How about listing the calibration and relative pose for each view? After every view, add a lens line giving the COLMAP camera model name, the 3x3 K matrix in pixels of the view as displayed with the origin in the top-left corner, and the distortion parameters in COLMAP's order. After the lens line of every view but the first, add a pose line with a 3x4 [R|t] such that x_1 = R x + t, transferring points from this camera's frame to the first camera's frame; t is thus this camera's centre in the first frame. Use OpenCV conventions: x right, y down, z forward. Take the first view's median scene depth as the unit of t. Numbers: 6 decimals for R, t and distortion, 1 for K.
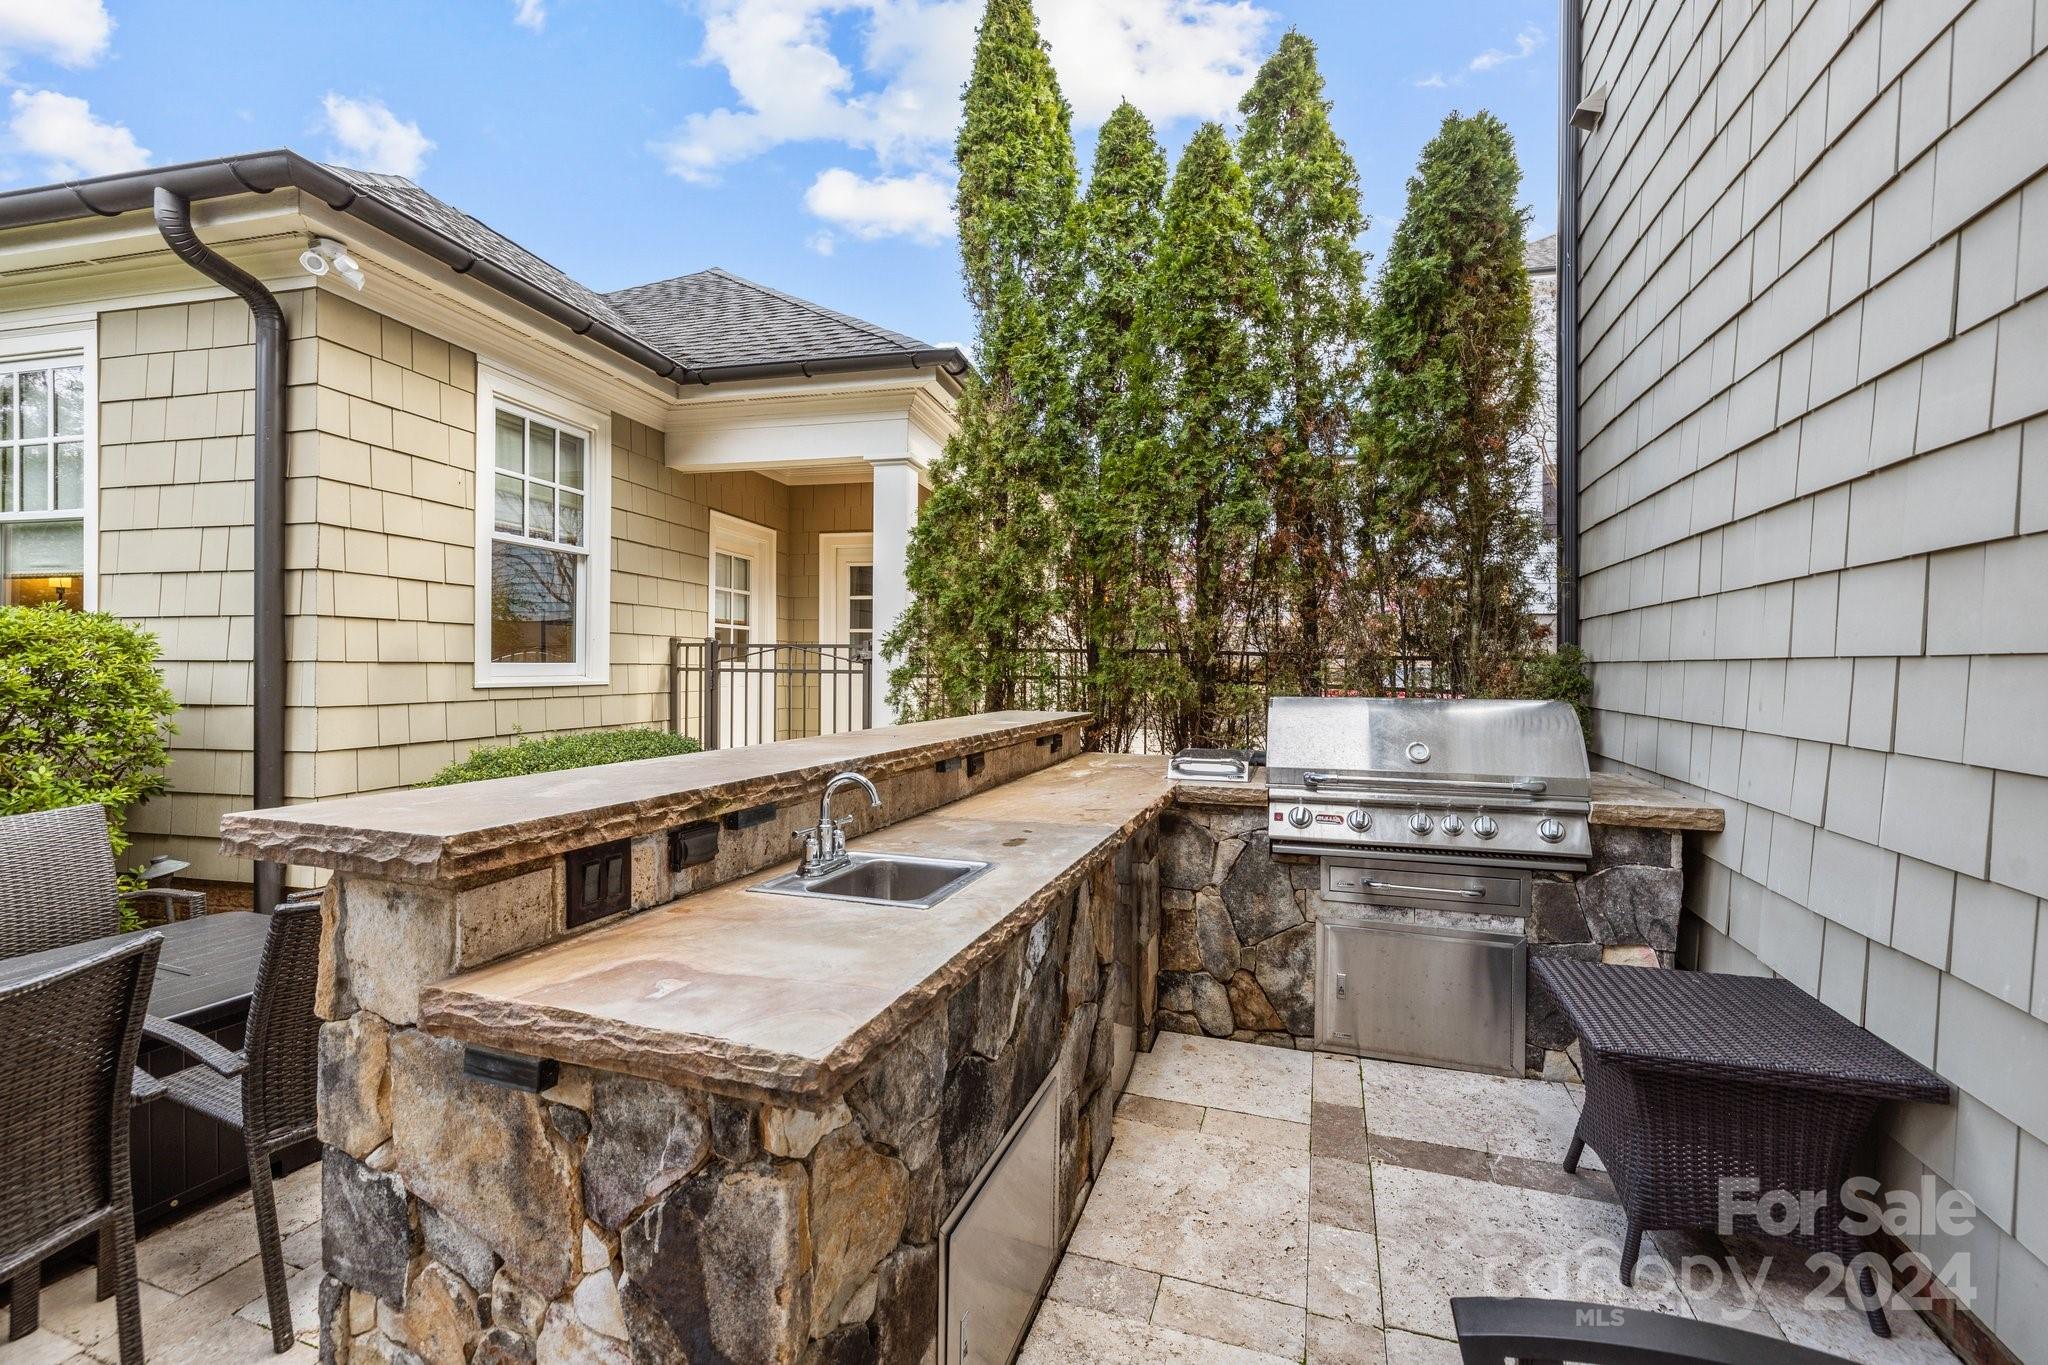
lens RADIAL K [[866.7, 0, 1027.1], [0, 866.7, 661.9], [0, 0, 1]] dist [0.002026, 0.000190]
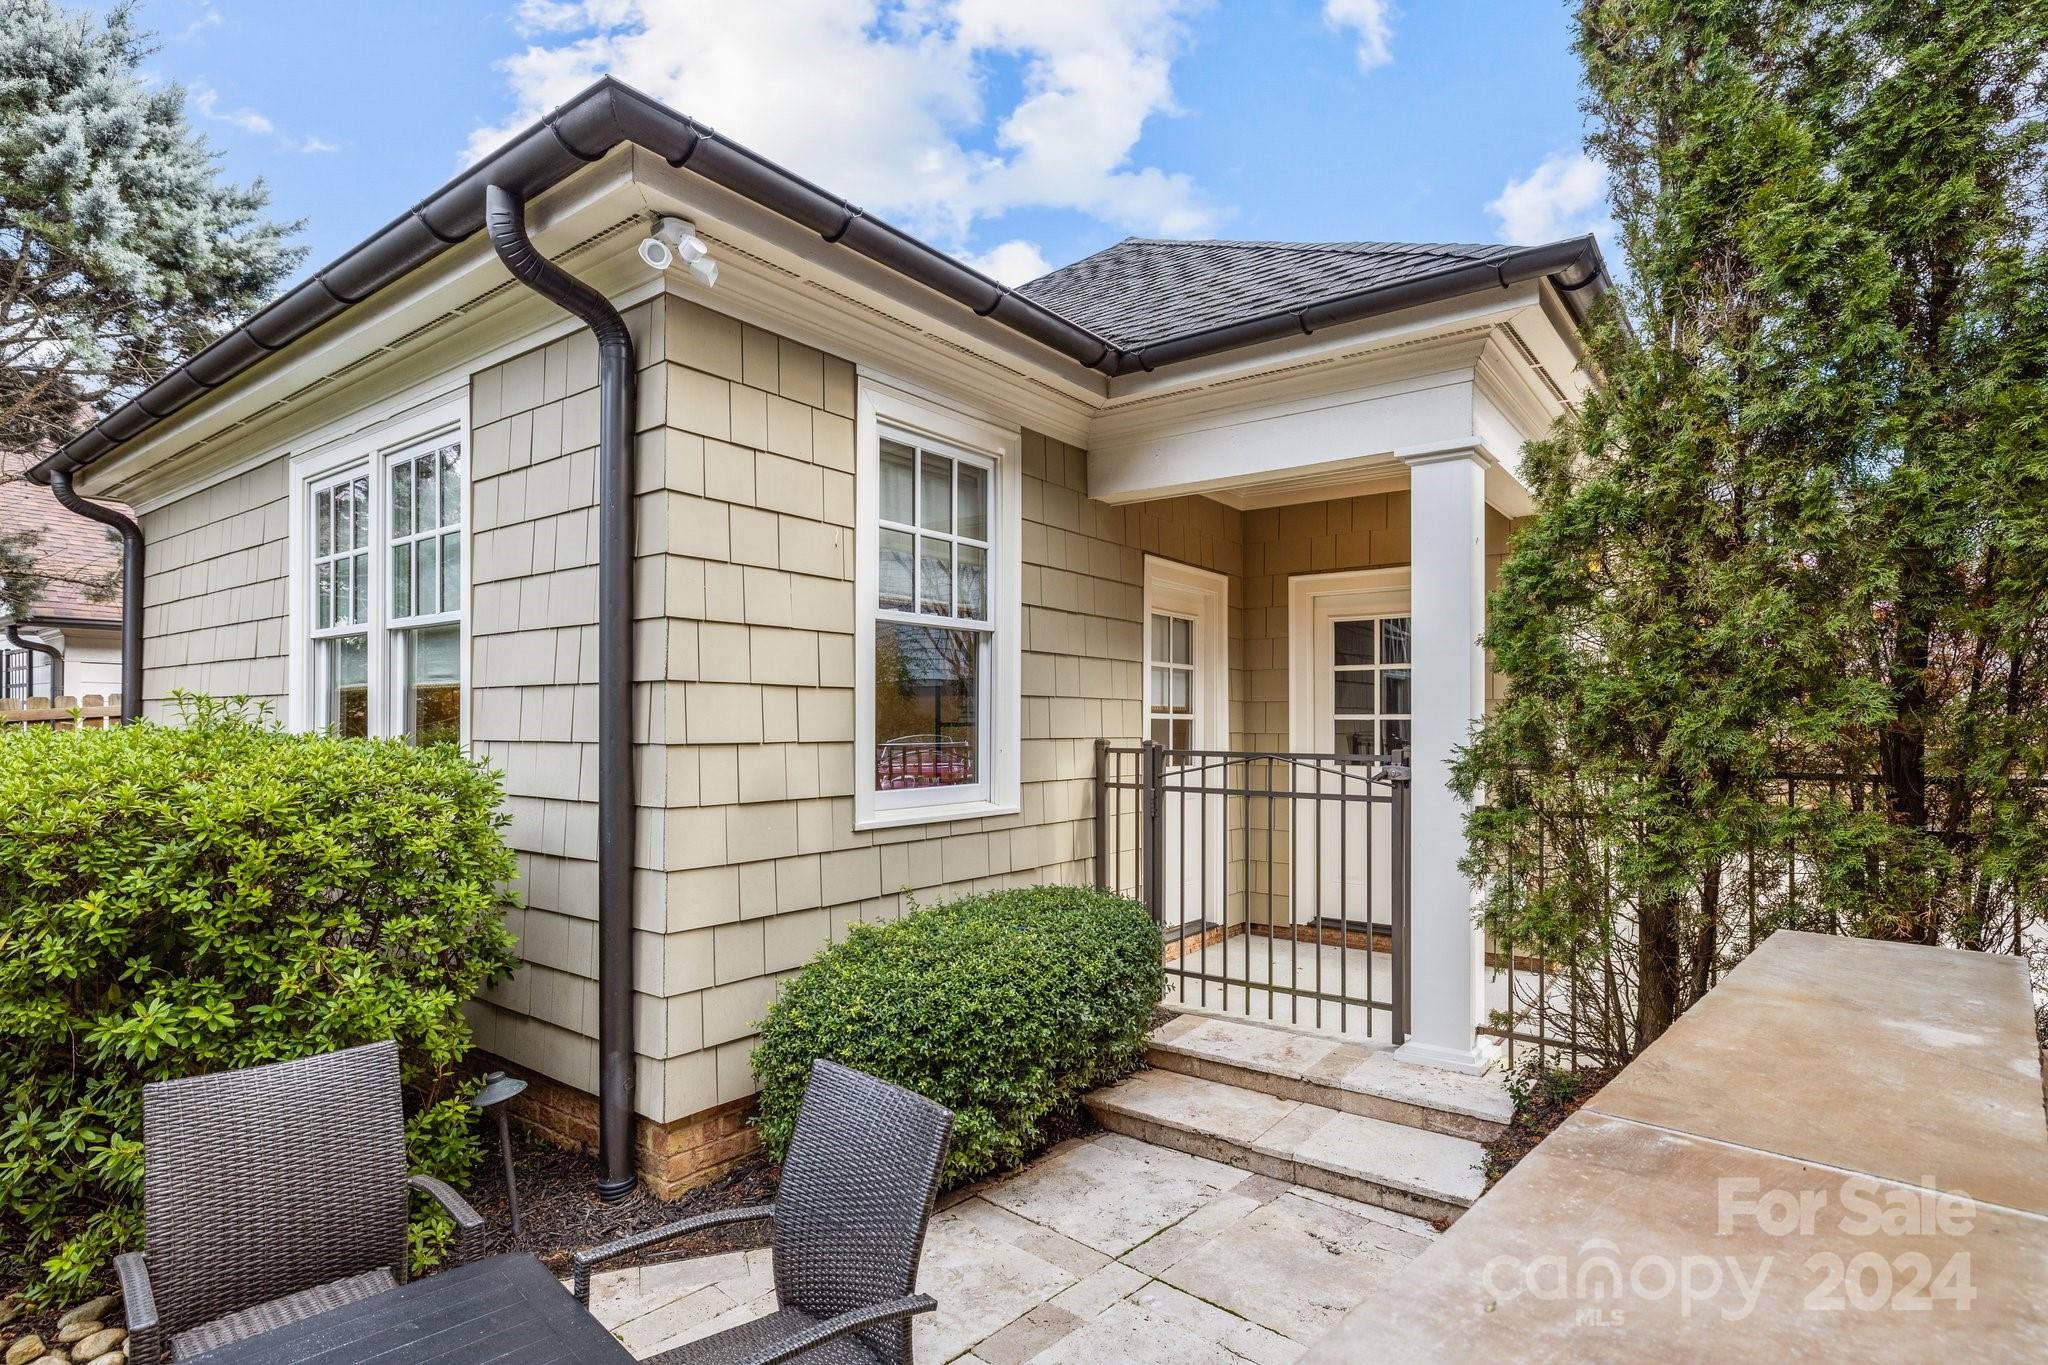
lens RADIAL K [[1087.9, 0, 1022.9], [0, 1087.9, 713.2], [0, 0, 1]] dist [-0.002949, -0.000420]
pose [[0.909612, -0.010454, -0.415327, -0.121597], [0.004893, 0.999884, -0.014450, -0.046265], [0.415430, 0.011112, 0.909557, 0.212443]]
